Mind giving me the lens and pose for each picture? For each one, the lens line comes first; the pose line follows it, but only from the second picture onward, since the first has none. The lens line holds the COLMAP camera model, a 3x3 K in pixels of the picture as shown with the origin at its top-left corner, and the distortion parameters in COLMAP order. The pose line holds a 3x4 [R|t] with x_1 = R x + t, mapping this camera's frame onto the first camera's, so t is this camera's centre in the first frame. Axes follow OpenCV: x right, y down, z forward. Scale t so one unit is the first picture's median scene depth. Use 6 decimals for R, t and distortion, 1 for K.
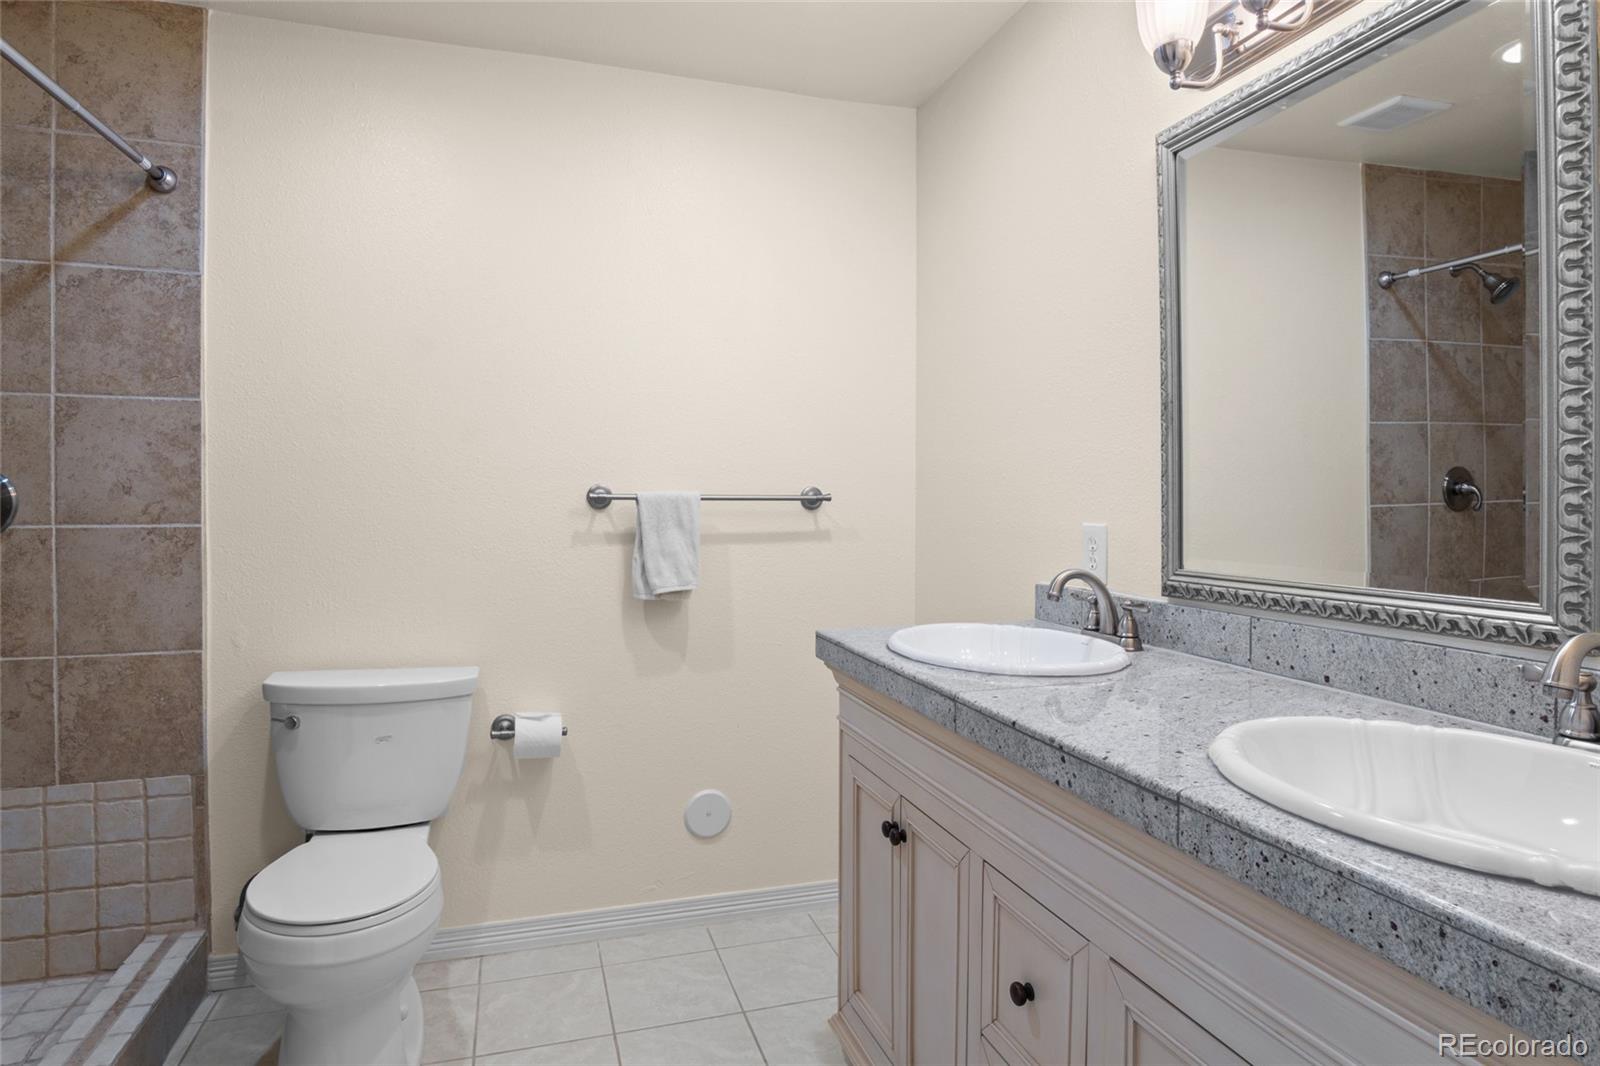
lens RADIAL K [[875.2, 0, 797.9], [0, 875.2, 525.1], [0, 0, 1]] dist [-0.028812, 0.000339]
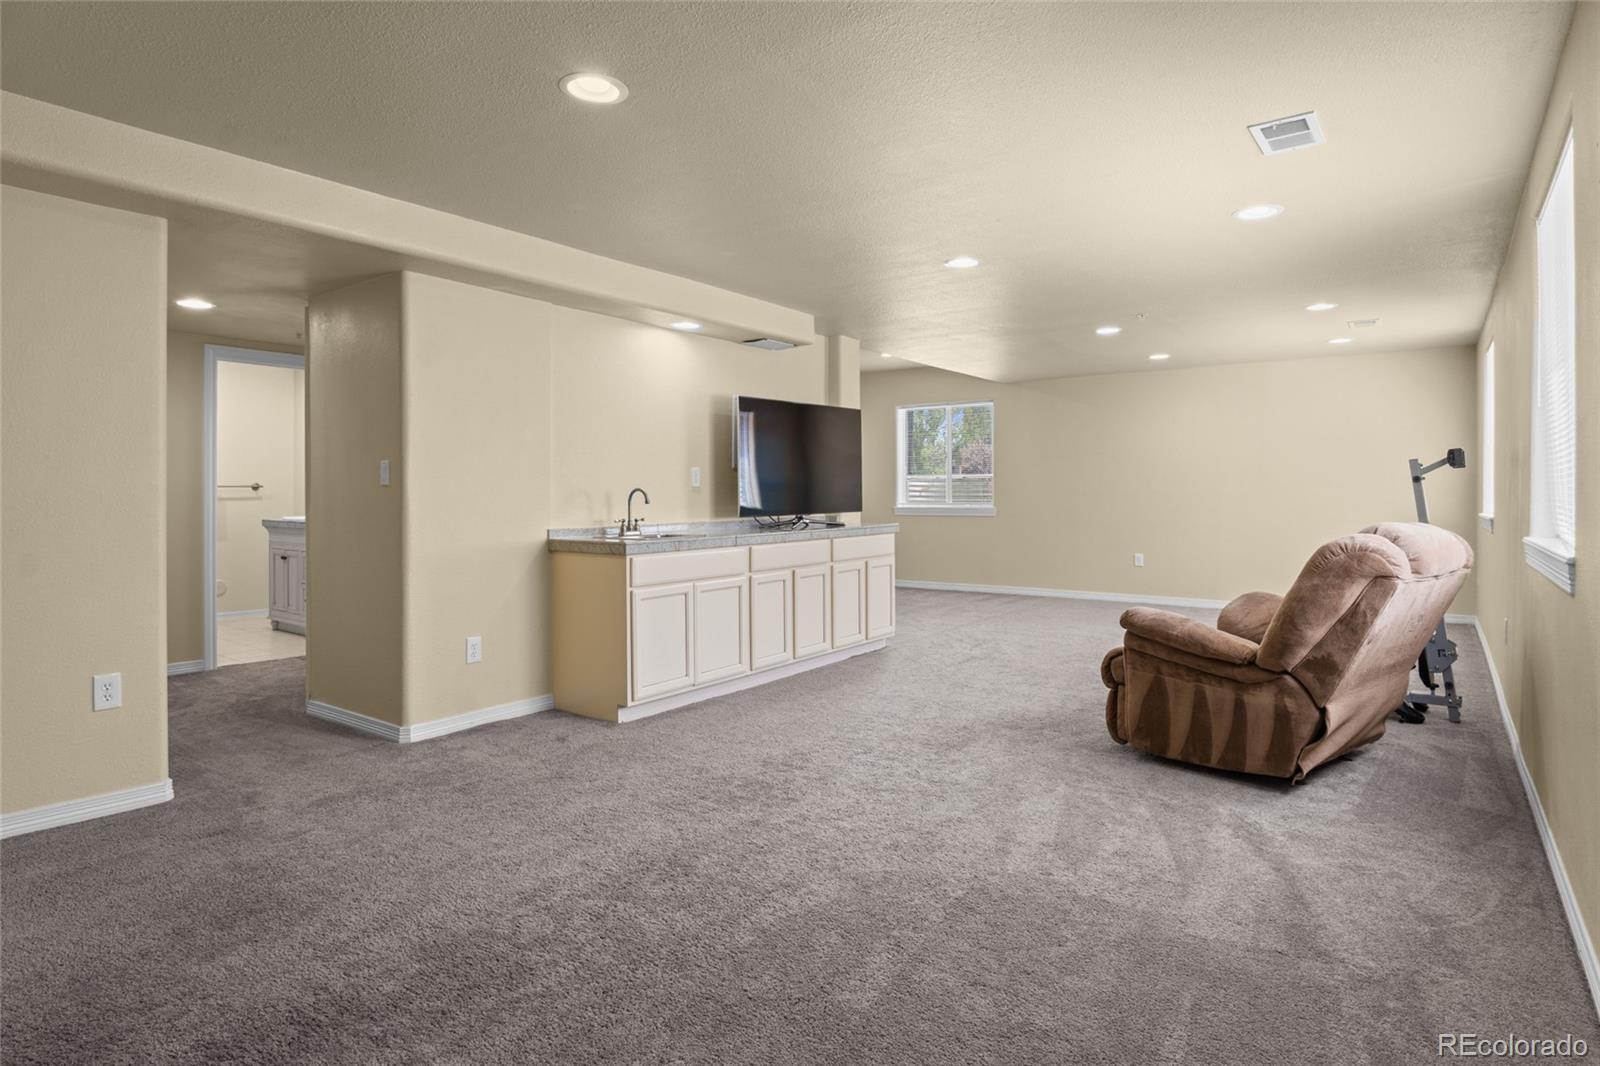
lens RADIAL K [[875.2, 0, 800.6], [0, 875.2, 518.9], [0, 0, 1]] dist [-0.028812, 0.000339]
pose [[0.810614, -0.016650, 0.585344, -0.222470], [0.006301, 0.999786, 0.019713, 0.038006], [-0.585547, -0.012292, 0.810545, -2.719815]]
